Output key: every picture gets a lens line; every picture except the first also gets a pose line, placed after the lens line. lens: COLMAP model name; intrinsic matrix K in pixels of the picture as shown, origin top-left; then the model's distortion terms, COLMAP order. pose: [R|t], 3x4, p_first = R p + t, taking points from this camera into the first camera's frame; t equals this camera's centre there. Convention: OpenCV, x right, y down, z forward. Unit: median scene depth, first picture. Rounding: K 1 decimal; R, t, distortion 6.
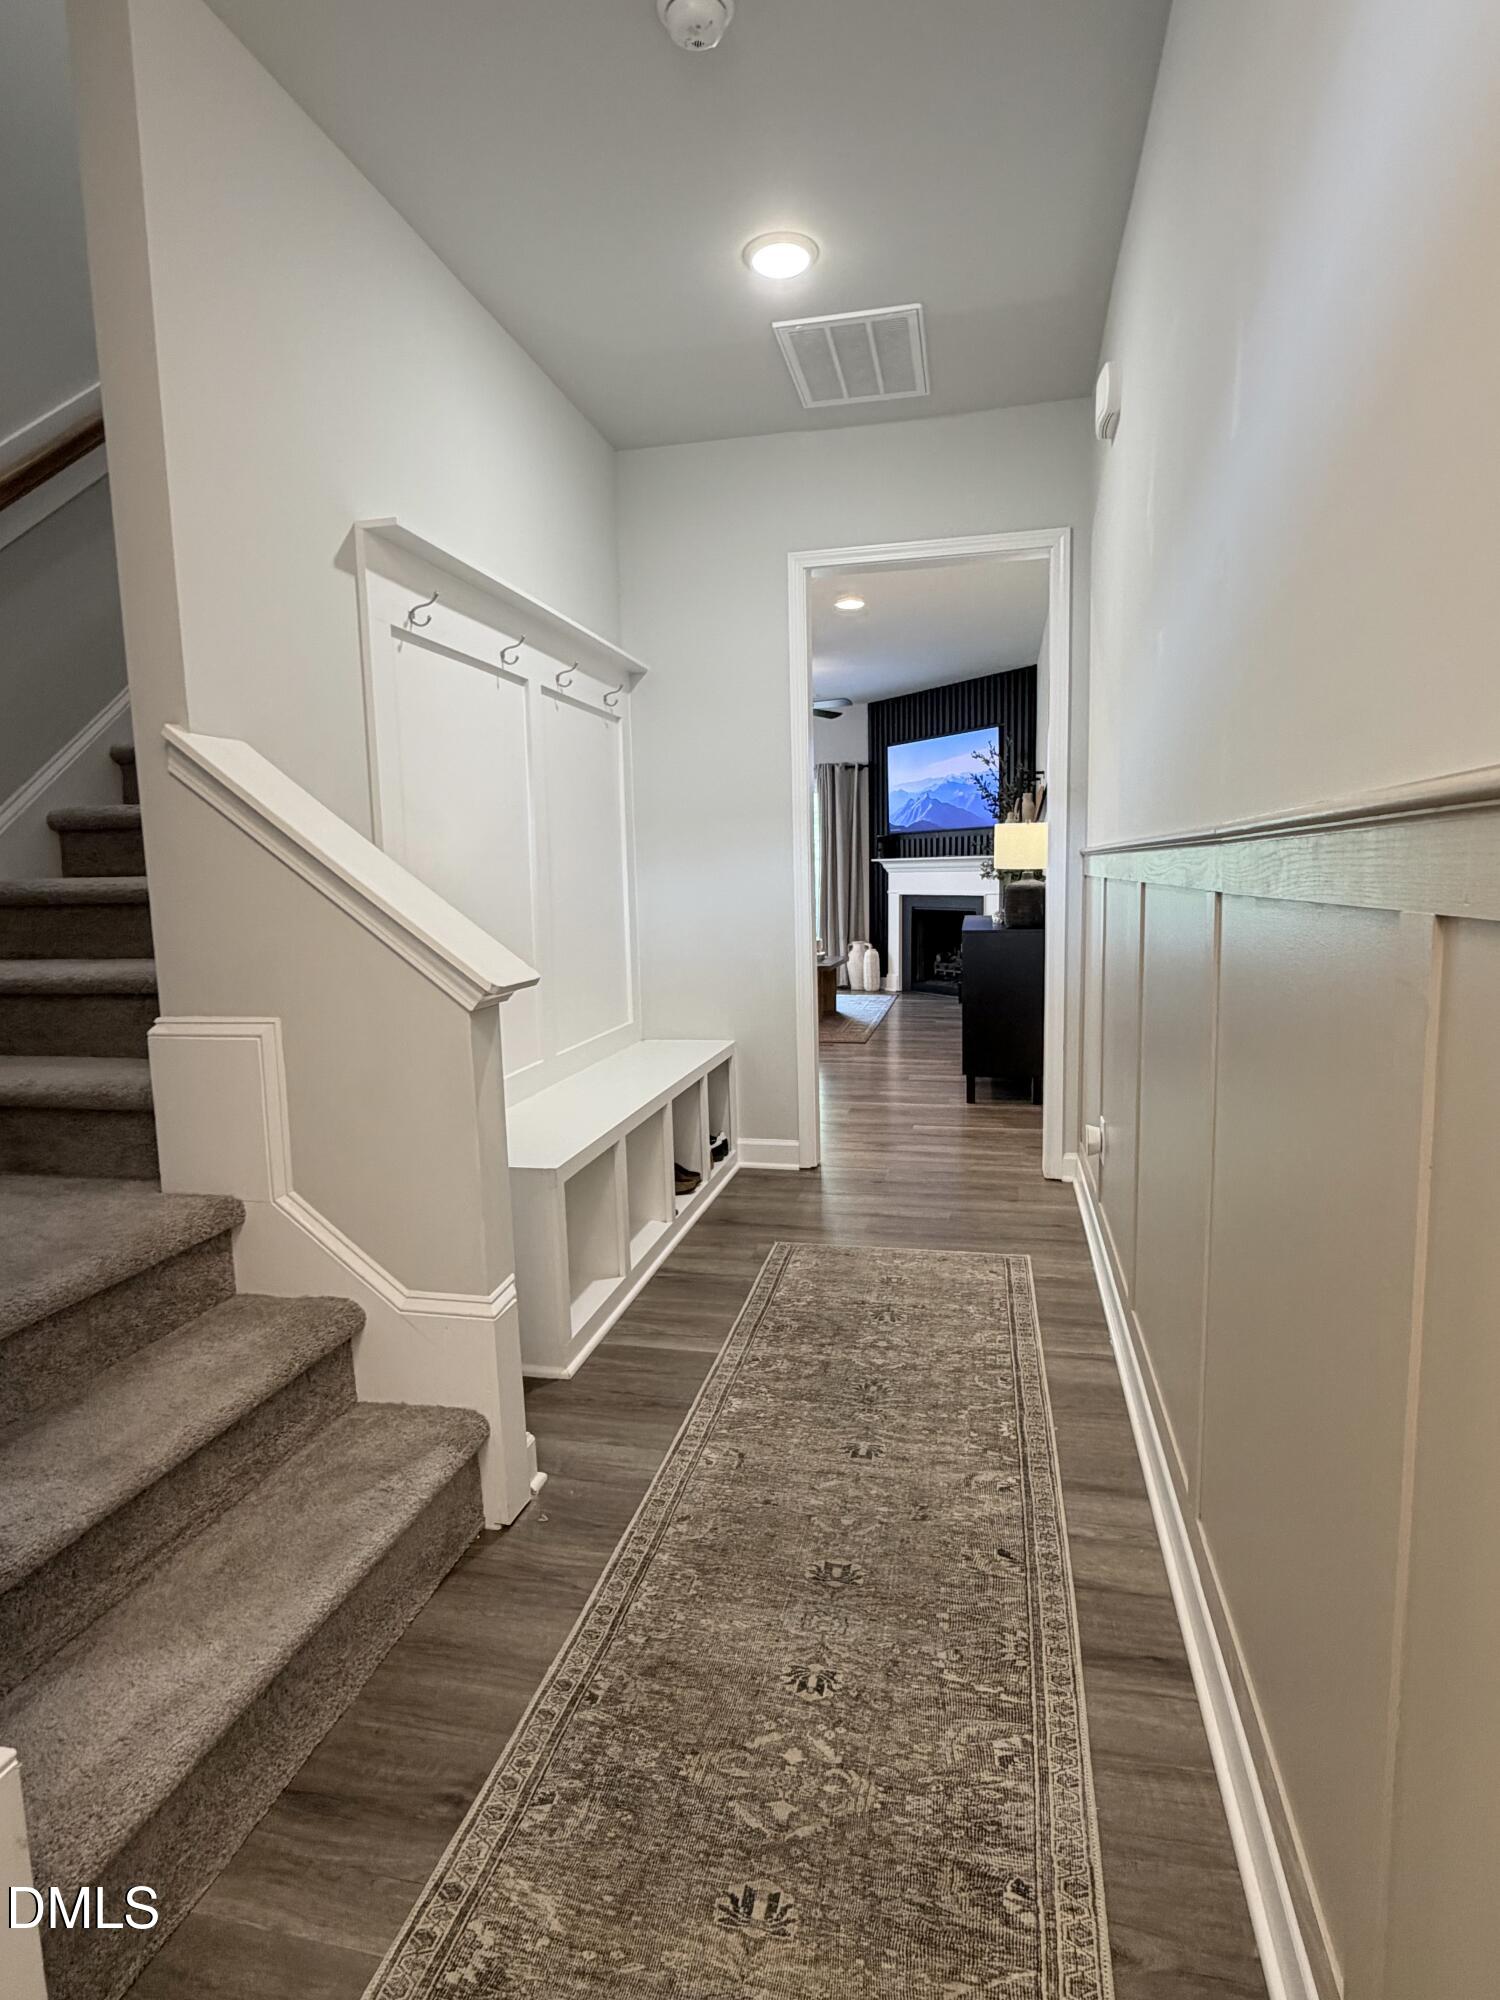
lens RADIAL K [[1076.4, 0, 750.0], [0, 1076.4, 1000.0], [0, 0, 1]] dist [-0.001092, -0.000140]
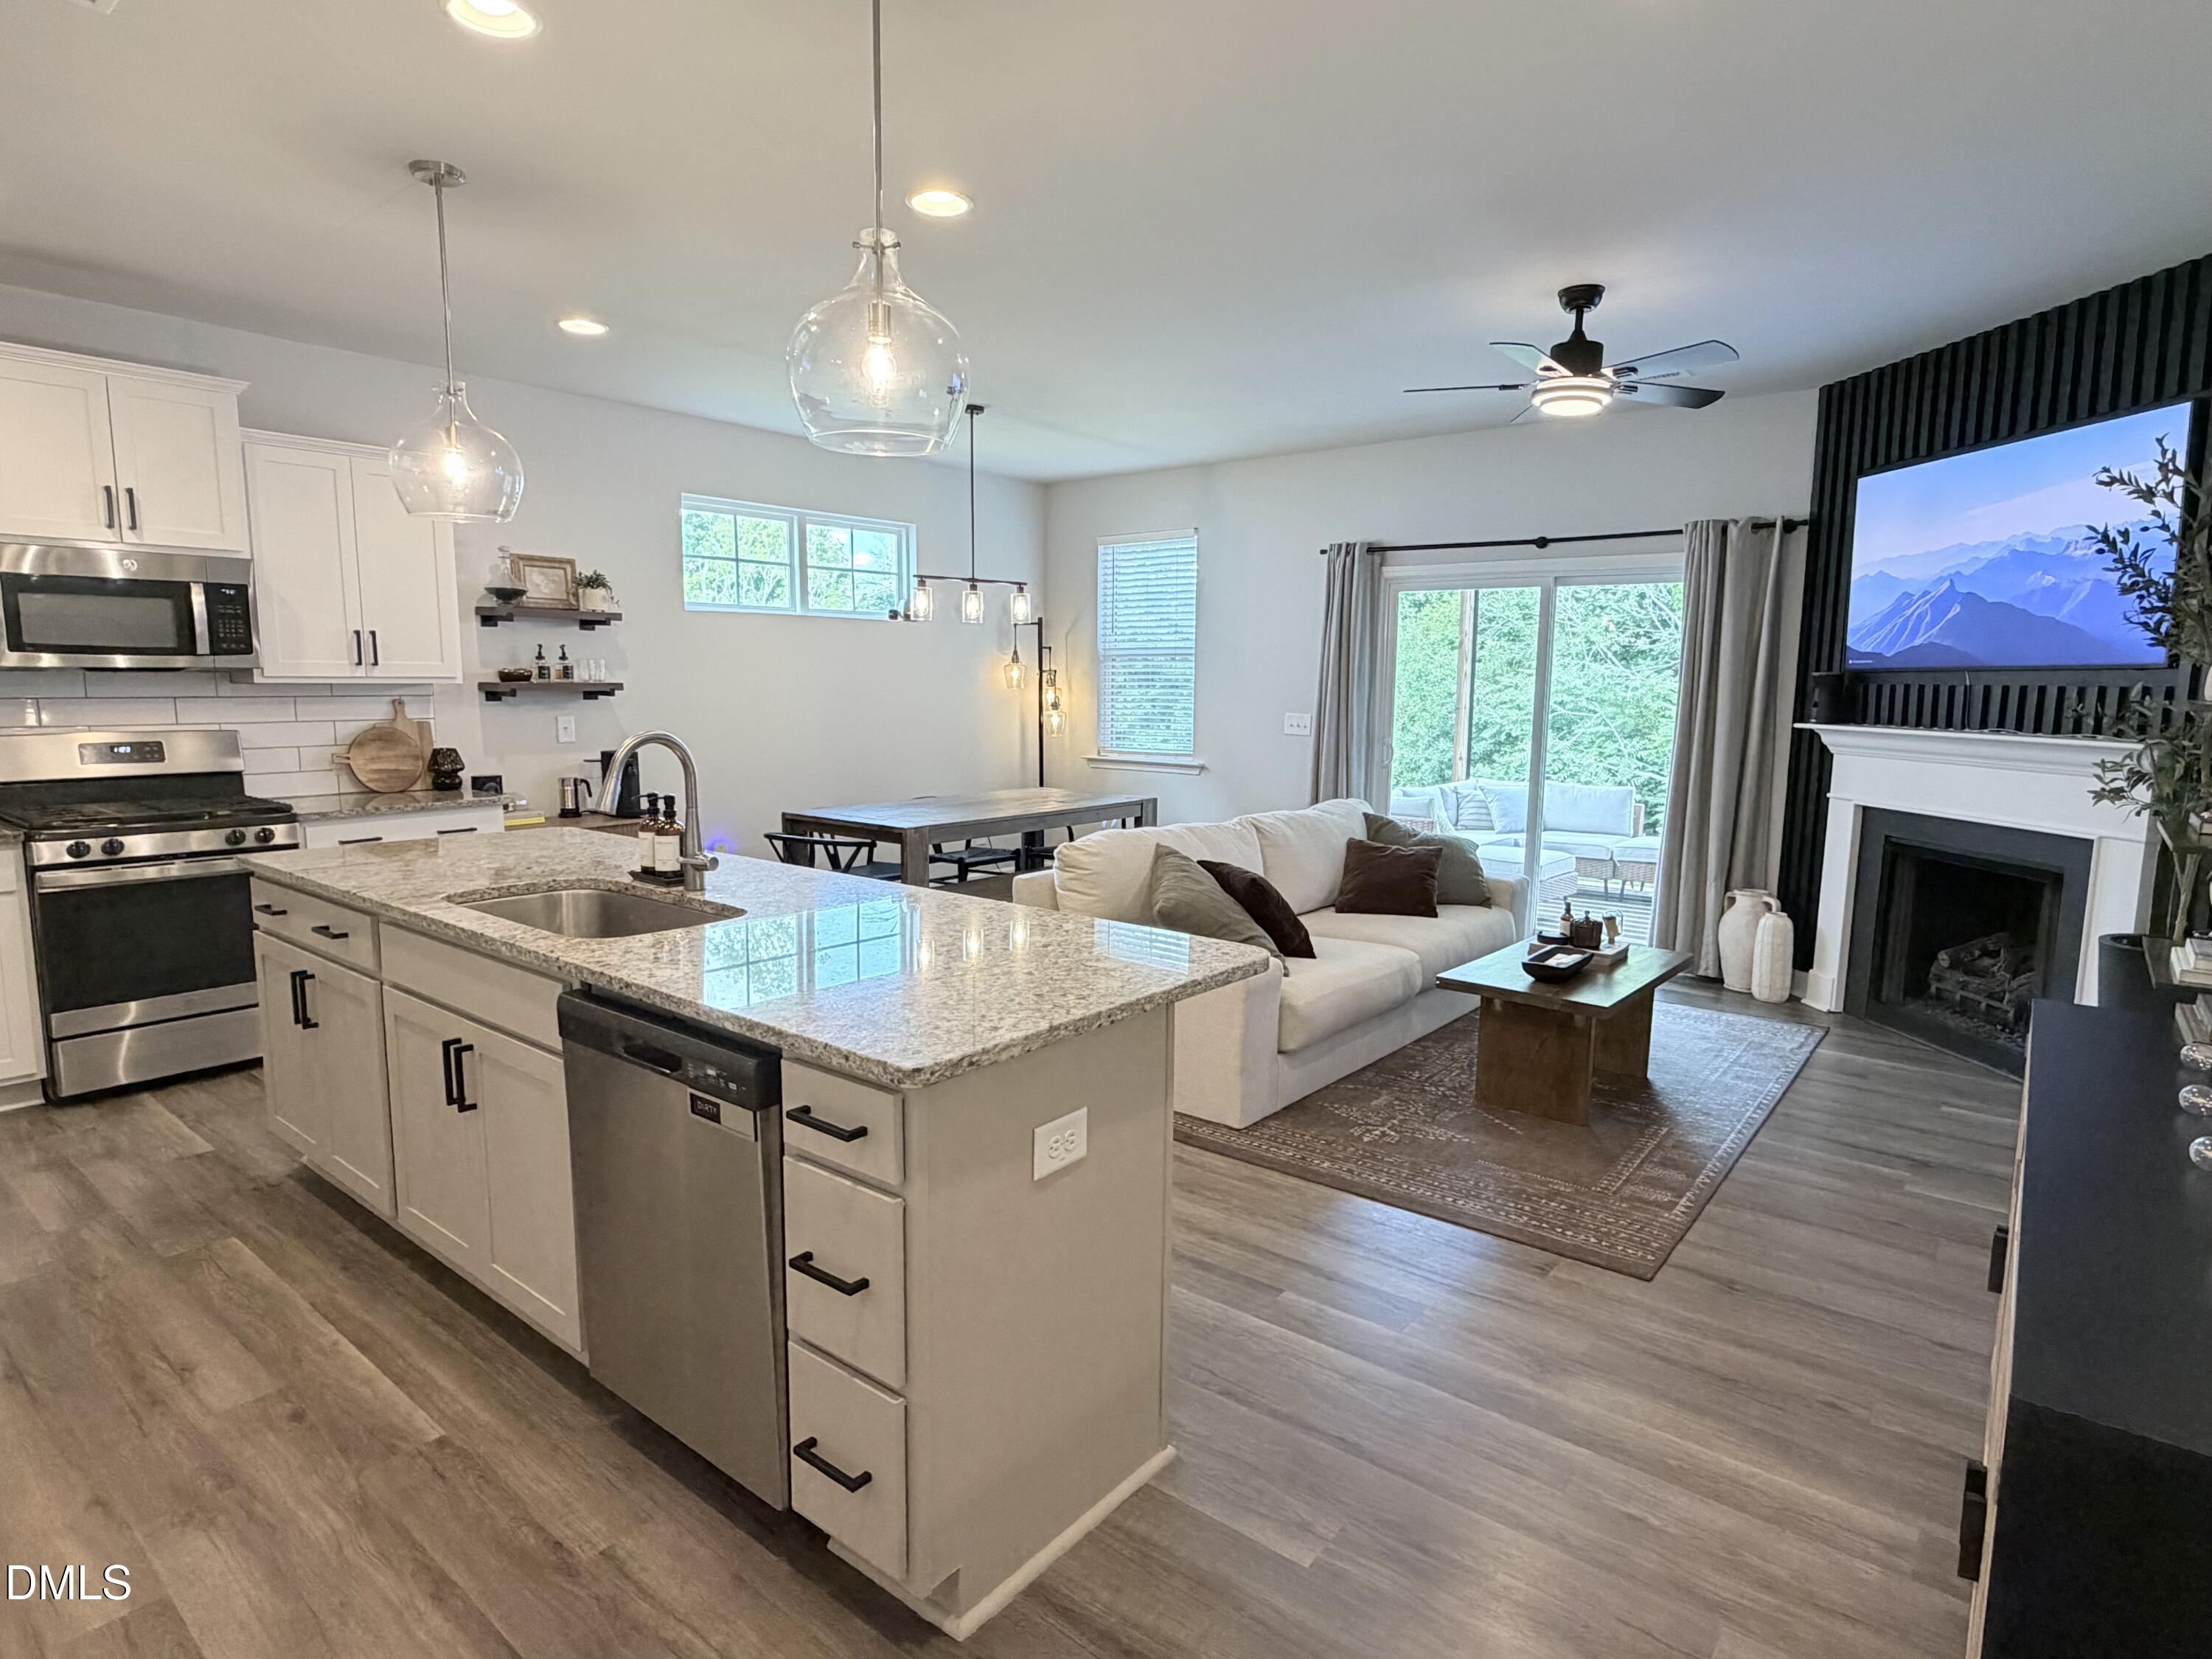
lens RADIAL K [[1203.6, 0, 1109.0], [0, 1203.6, 825.5], [0, 0, 1]] dist [0.002045, -0.002487]
pose [[0.897952, 0.086664, -0.431475, 0.075703], [-0.084323, 0.996135, 0.024593, -0.075098], [0.431939, 0.014300, 0.901789, 0.406643]]
